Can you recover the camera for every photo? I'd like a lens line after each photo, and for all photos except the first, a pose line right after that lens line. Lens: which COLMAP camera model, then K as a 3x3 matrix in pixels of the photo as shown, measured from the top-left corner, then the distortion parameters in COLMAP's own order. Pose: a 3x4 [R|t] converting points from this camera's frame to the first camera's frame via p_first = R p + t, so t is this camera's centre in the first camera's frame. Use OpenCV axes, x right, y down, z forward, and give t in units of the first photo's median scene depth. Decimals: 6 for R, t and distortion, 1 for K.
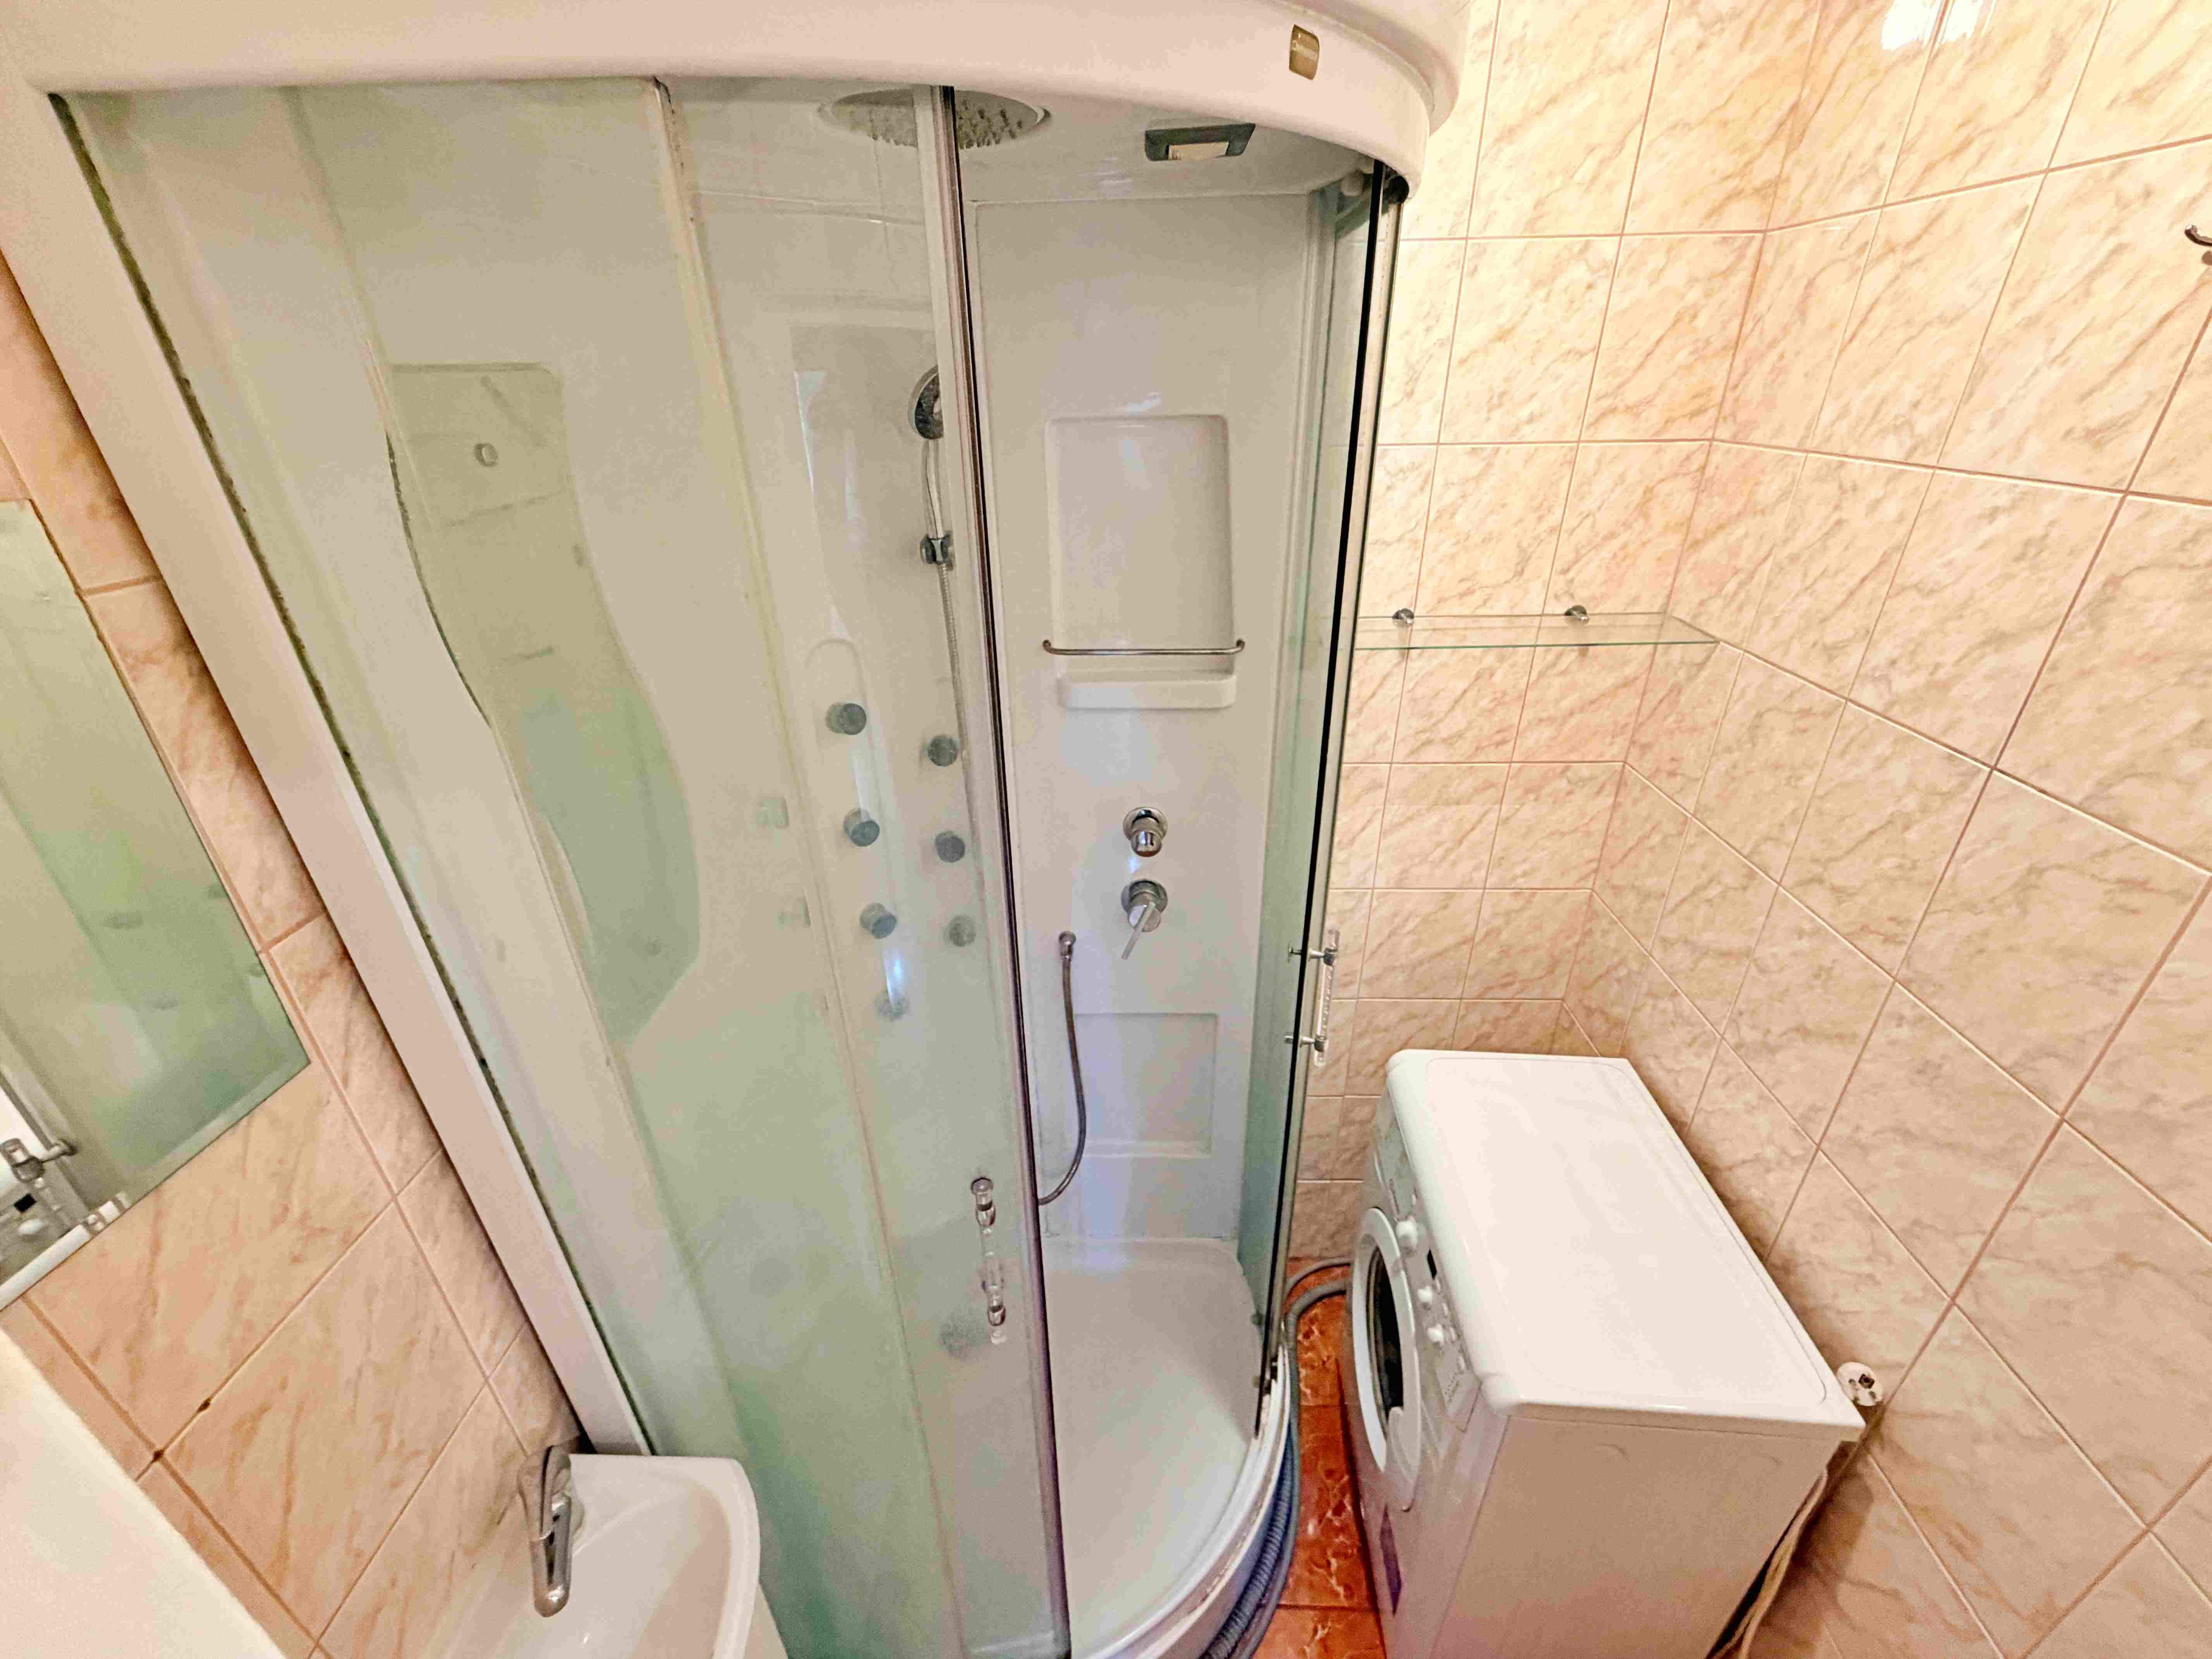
lens RADIAL K [[908.0, 0, 1098.8], [0, 908.0, 828.5], [0, 0, 1]] dist [0.000727, 0.000075]
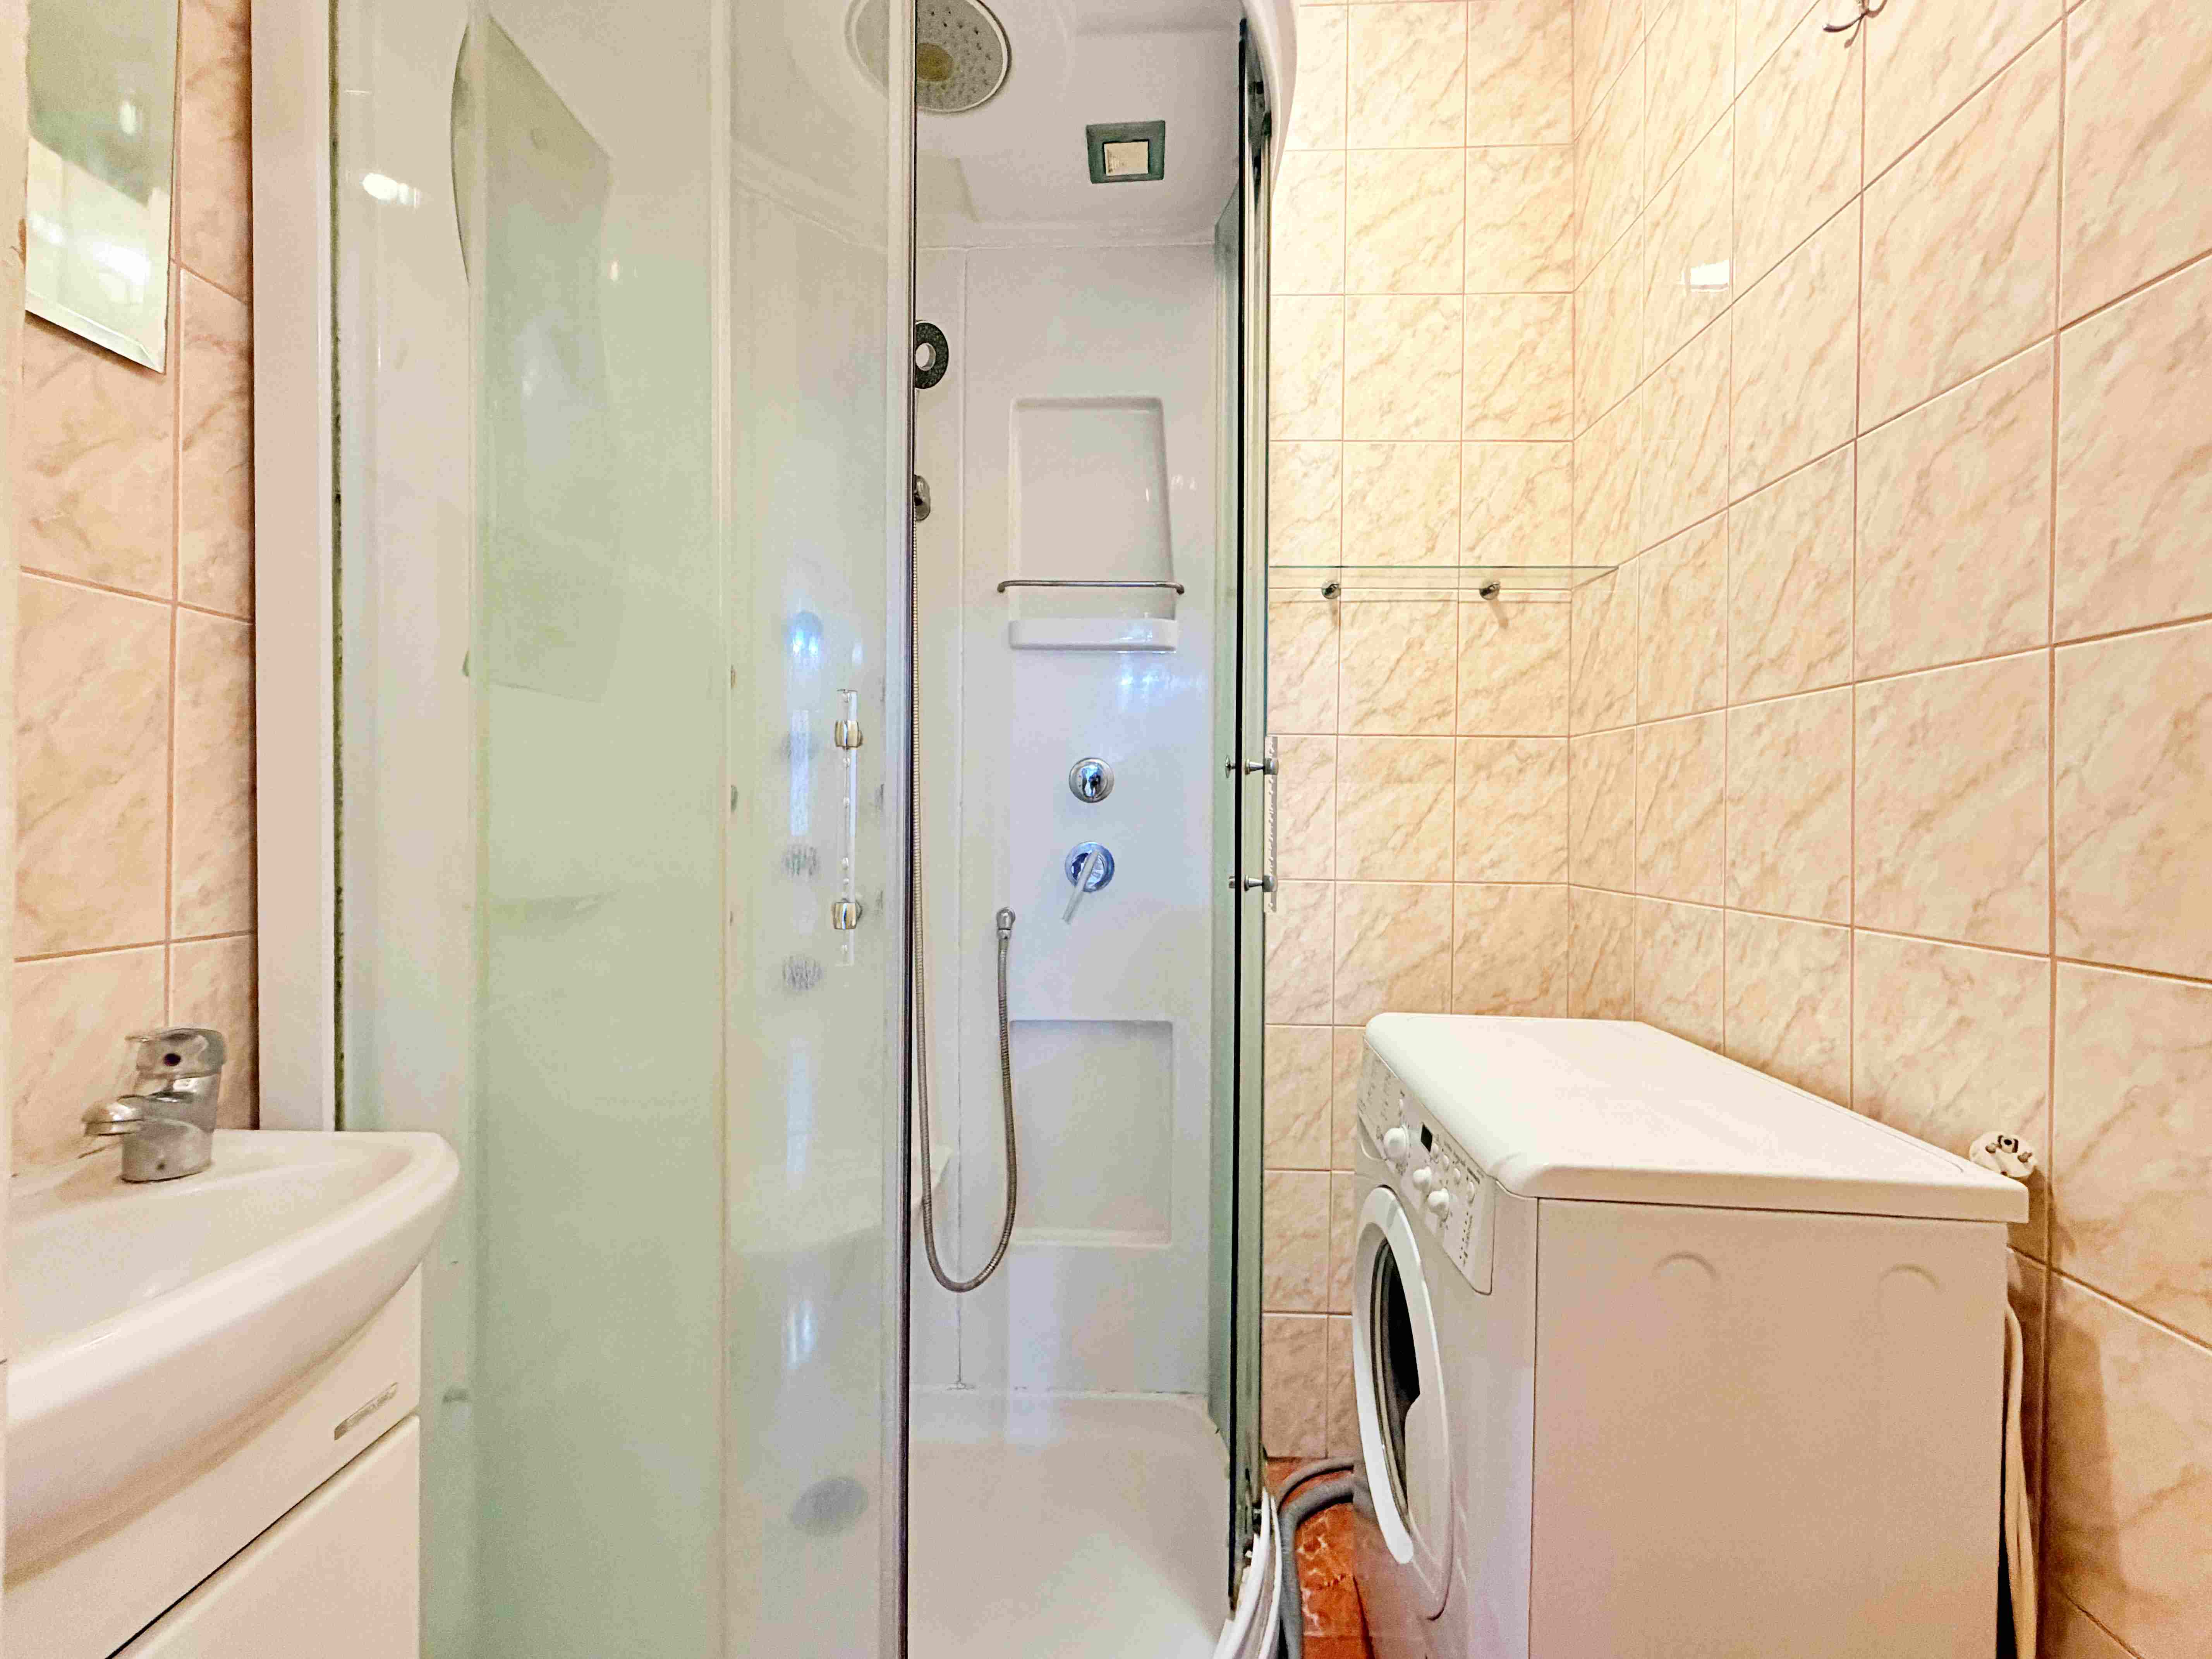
lens RADIAL K [[908.0, 0, 1098.8], [0, 908.0, 828.5], [0, 0, 1]] dist [0.000727, 0.000075]
pose [[0.999566, 0.029012, -0.005152, 0.076698], [-0.028207, 0.891572, -0.451999, 0.563550], [-0.008520, 0.451948, 0.892004, 0.175355]]
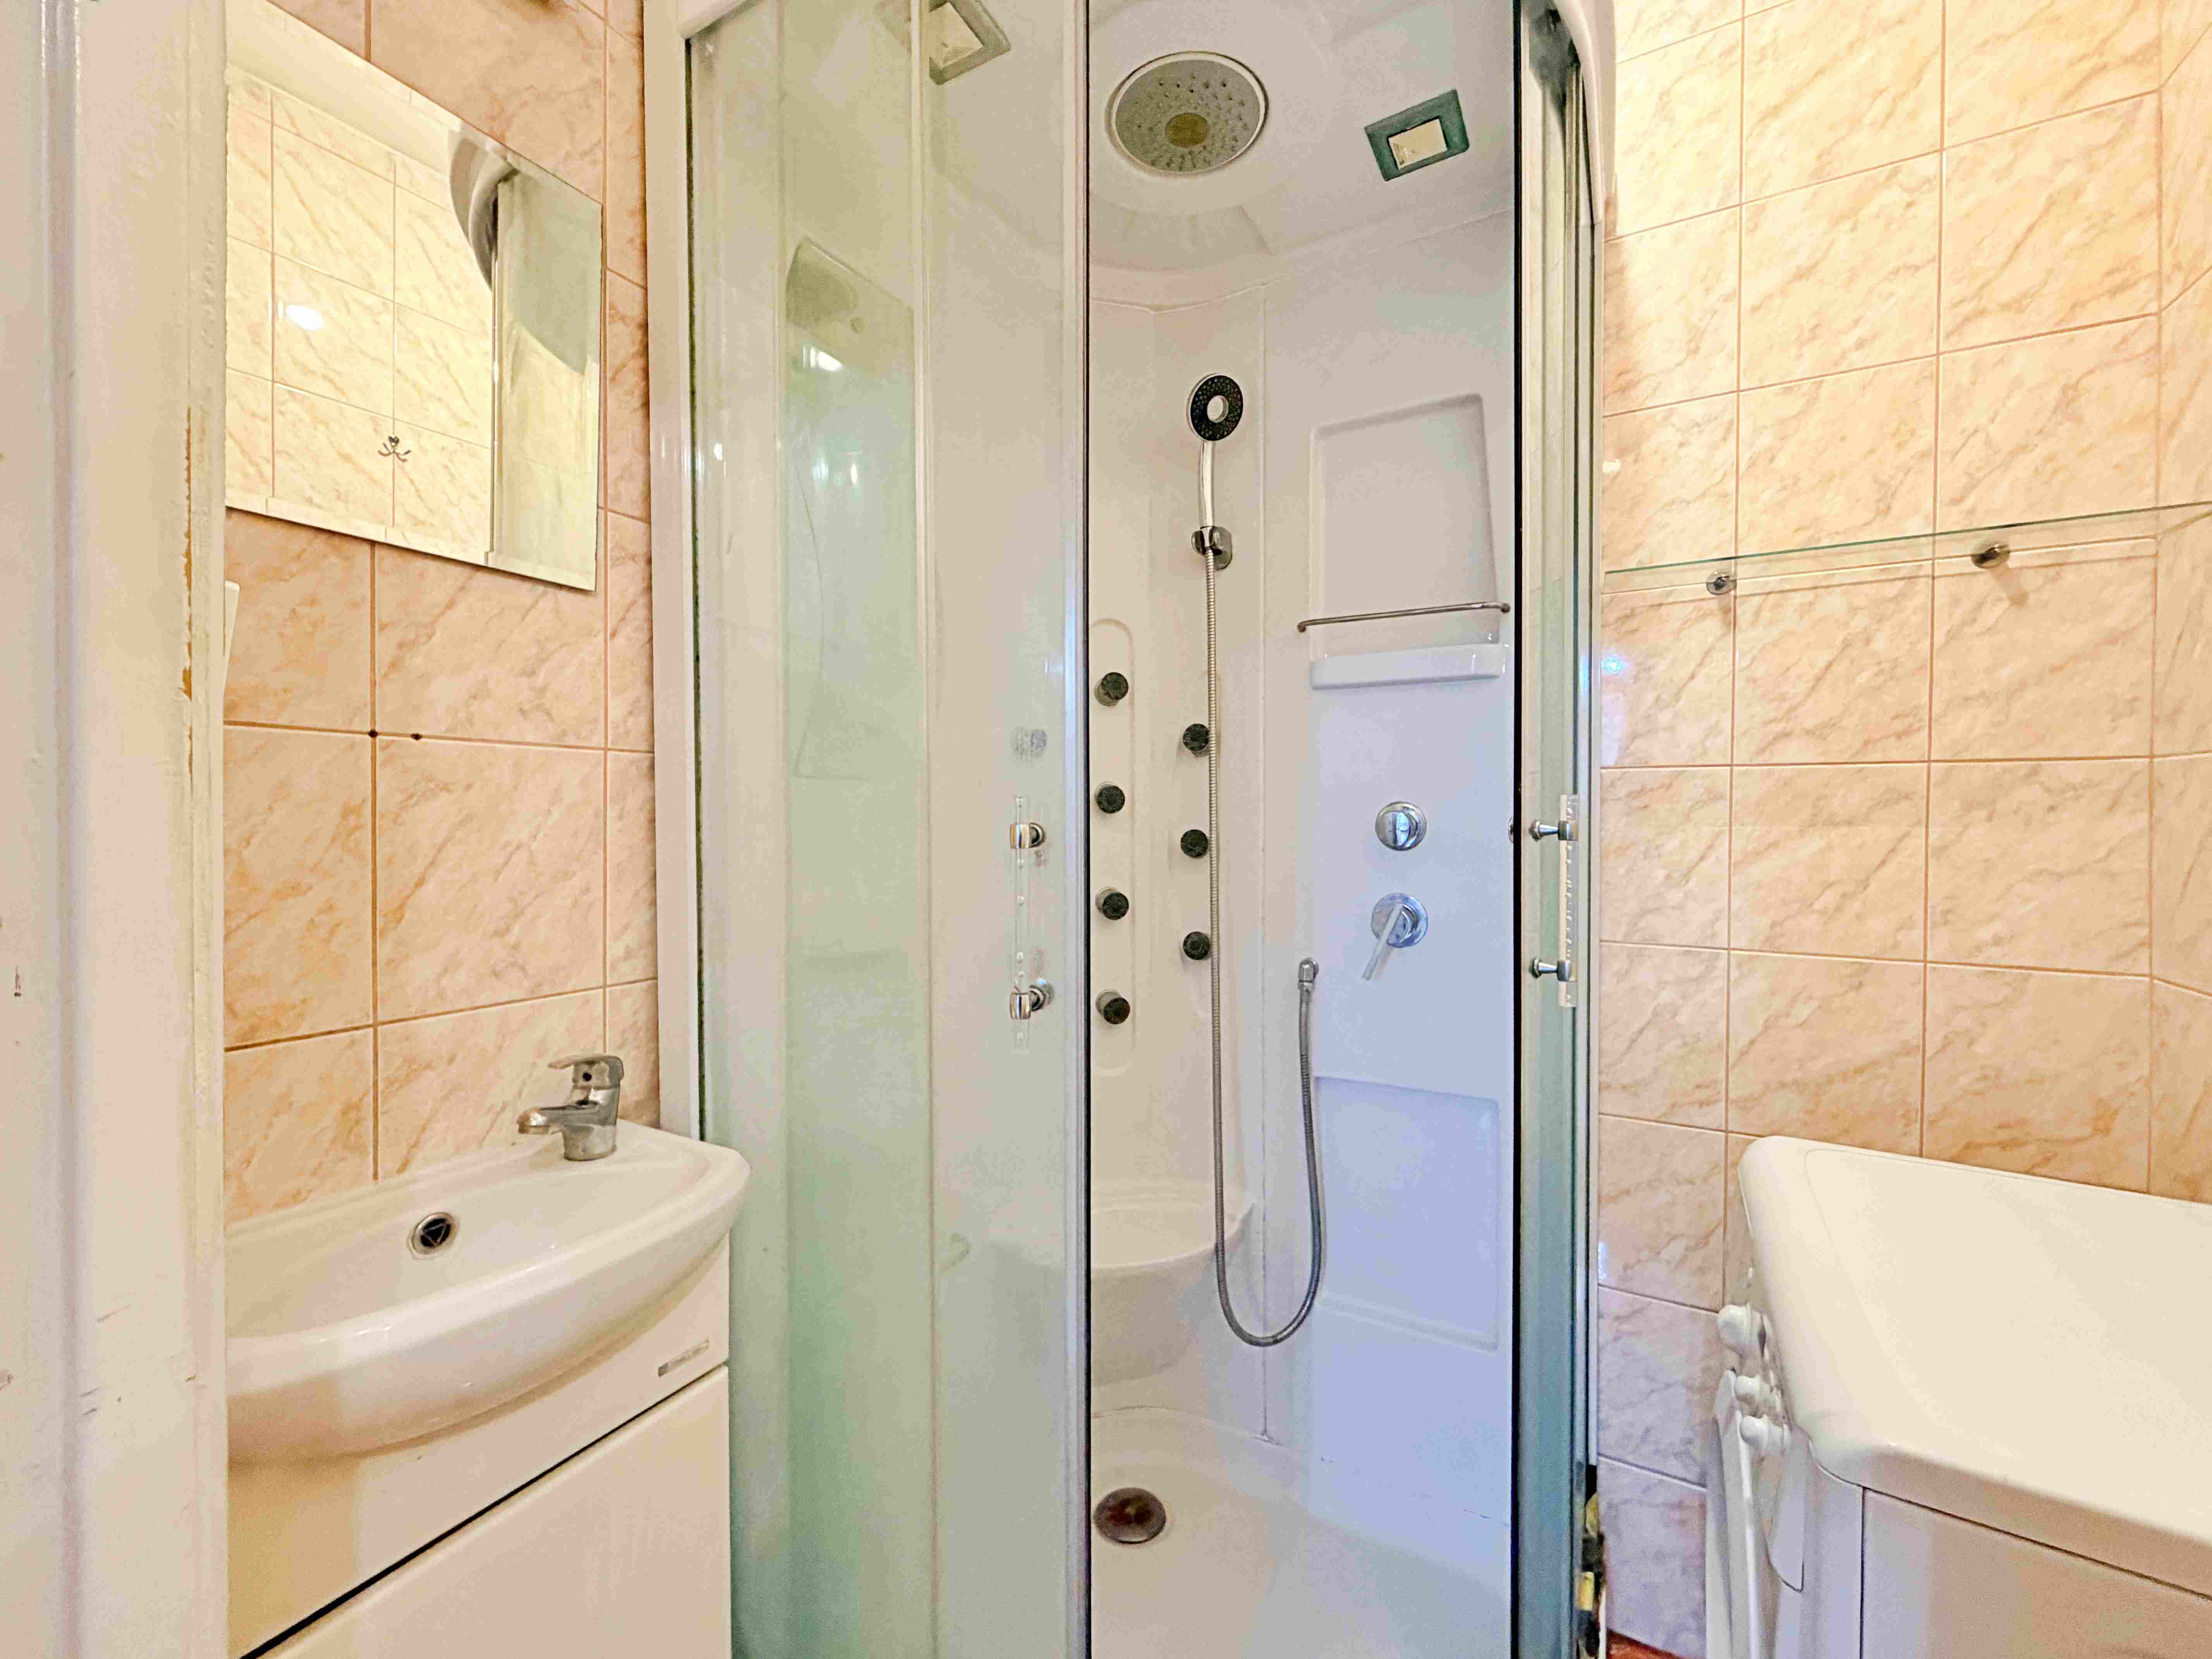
lens RADIAL K [[892.9, 0, 1092.4], [0, 892.9, 828.1], [0, 0, 1]] dist [0.000263, -0.000456]
pose [[0.881174, 0.026403, -0.472054, 0.232036], [-0.231807, 0.894324, -0.382687, 0.473904], [0.412065, 0.446640, 0.794176, 0.200141]]
